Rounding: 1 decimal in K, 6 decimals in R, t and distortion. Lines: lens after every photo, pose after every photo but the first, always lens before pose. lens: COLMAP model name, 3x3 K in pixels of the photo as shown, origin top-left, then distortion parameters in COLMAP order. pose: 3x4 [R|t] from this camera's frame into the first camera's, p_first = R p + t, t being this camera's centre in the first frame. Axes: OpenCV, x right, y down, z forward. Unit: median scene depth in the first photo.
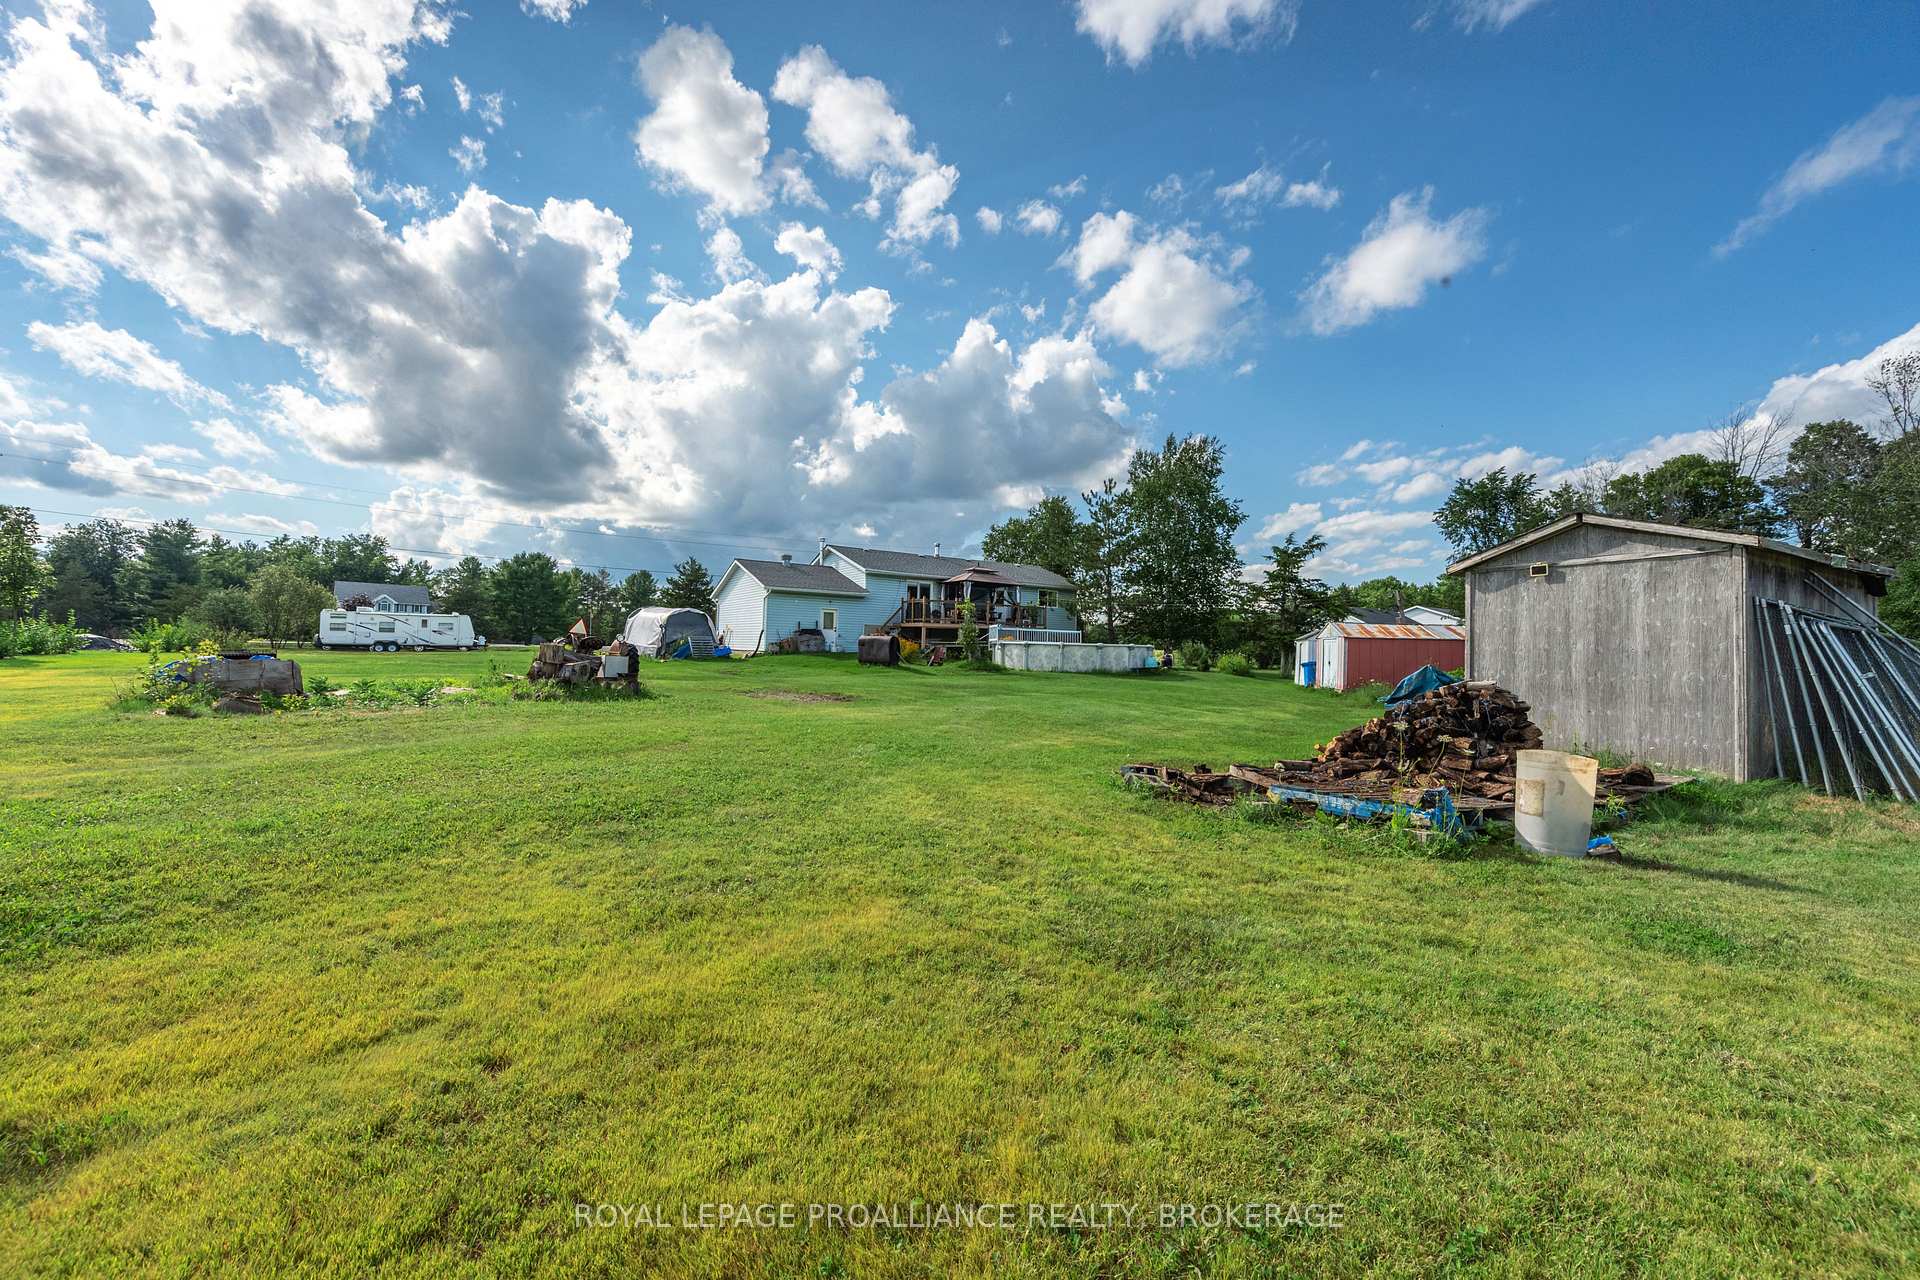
lens RADIAL K [[881.8, 0, 960.0], [0, 881.8, 640.0], [0, 0, 1]] dist [-0.004189, -0.000489]
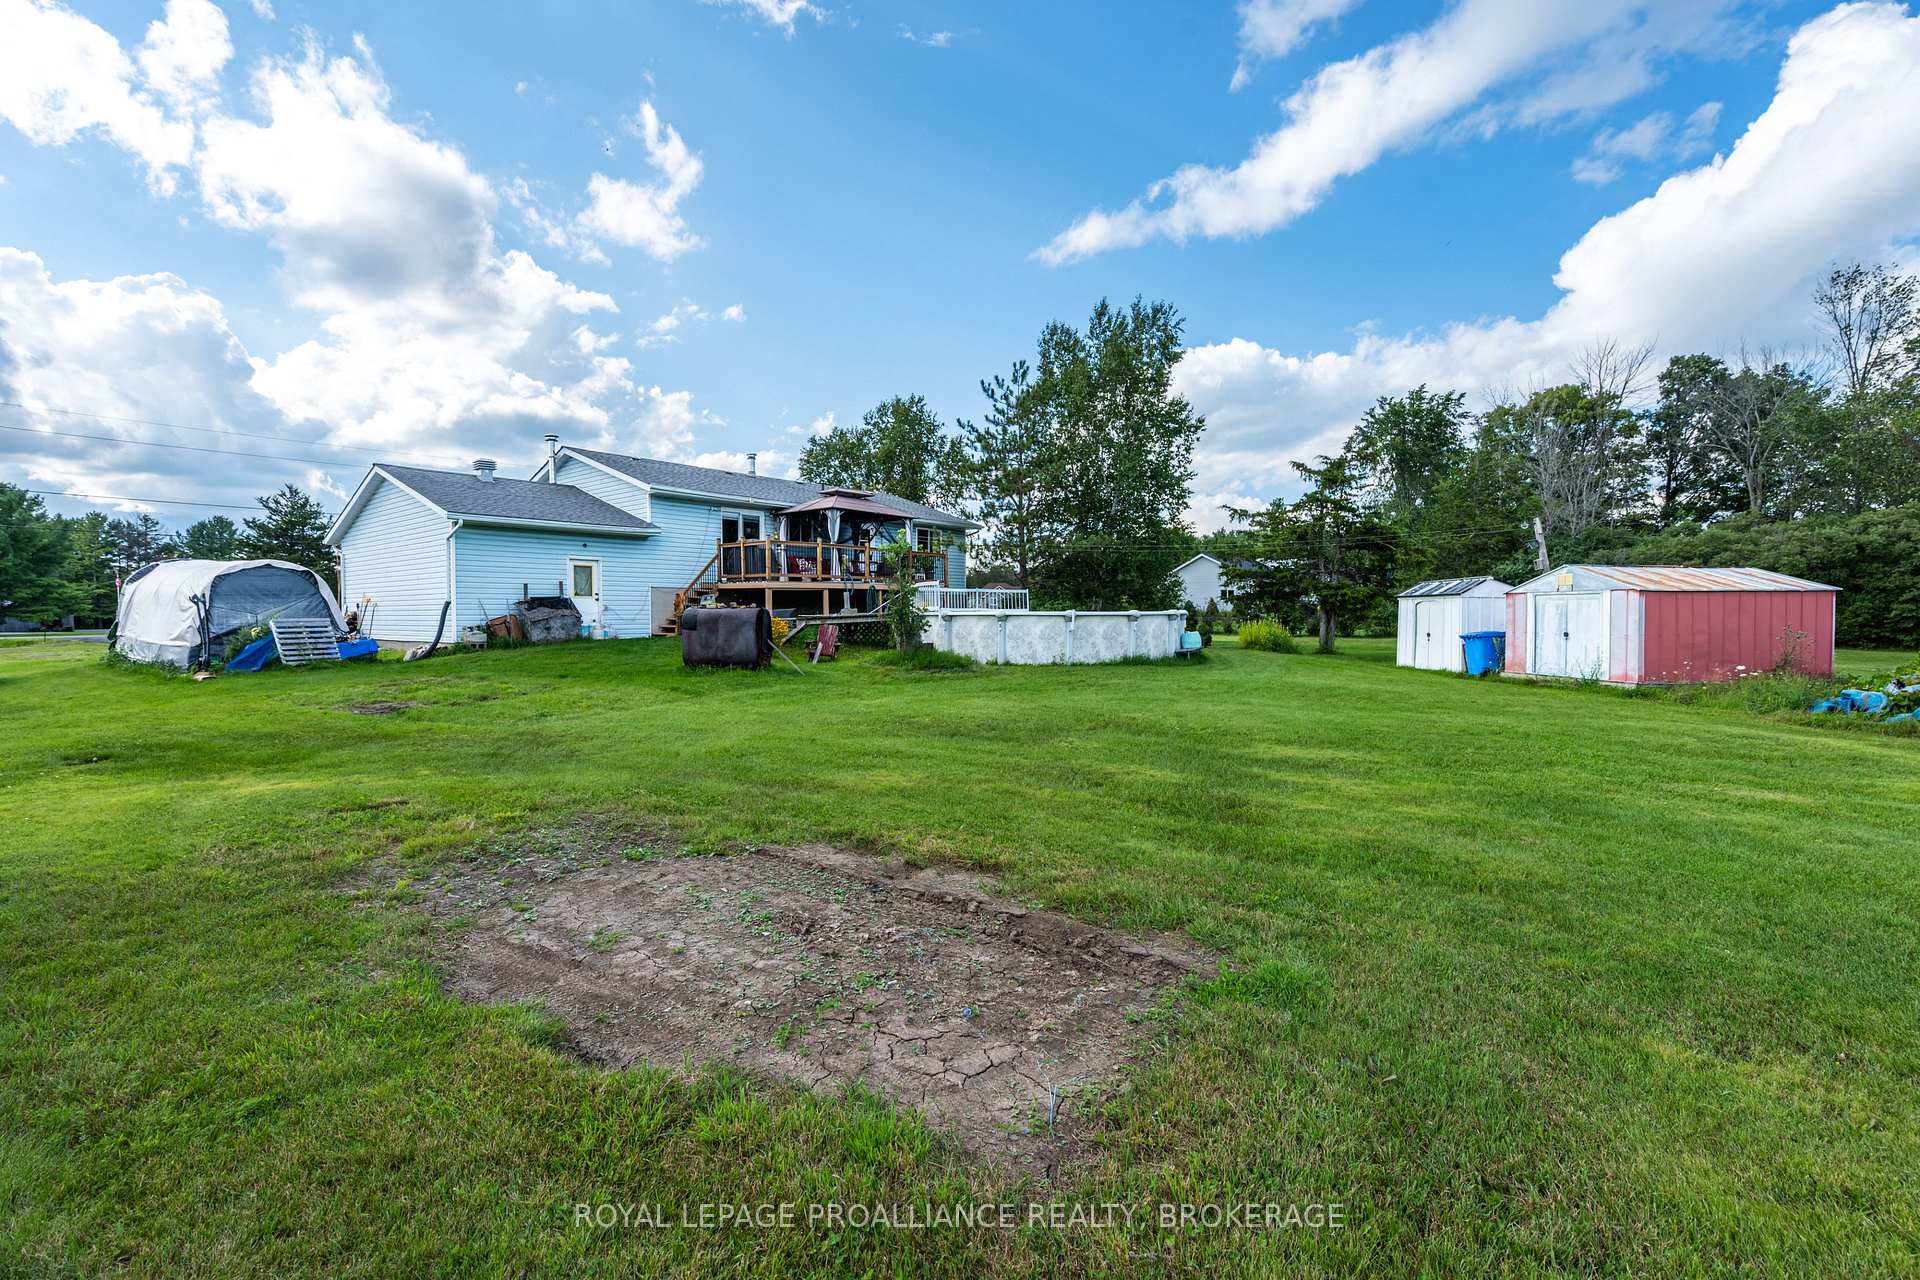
lens RADIAL K [[881.8, 0, 960.0], [0, 881.8, 640.0], [0, 0, 1]] dist [-0.004189, -0.000489]
pose [[0.942794, -0.040339, 0.330925, -0.111630], [0.024834, 0.998392, 0.050952, -0.007521], [-0.332449, -0.039820, 0.942280, 0.413744]]
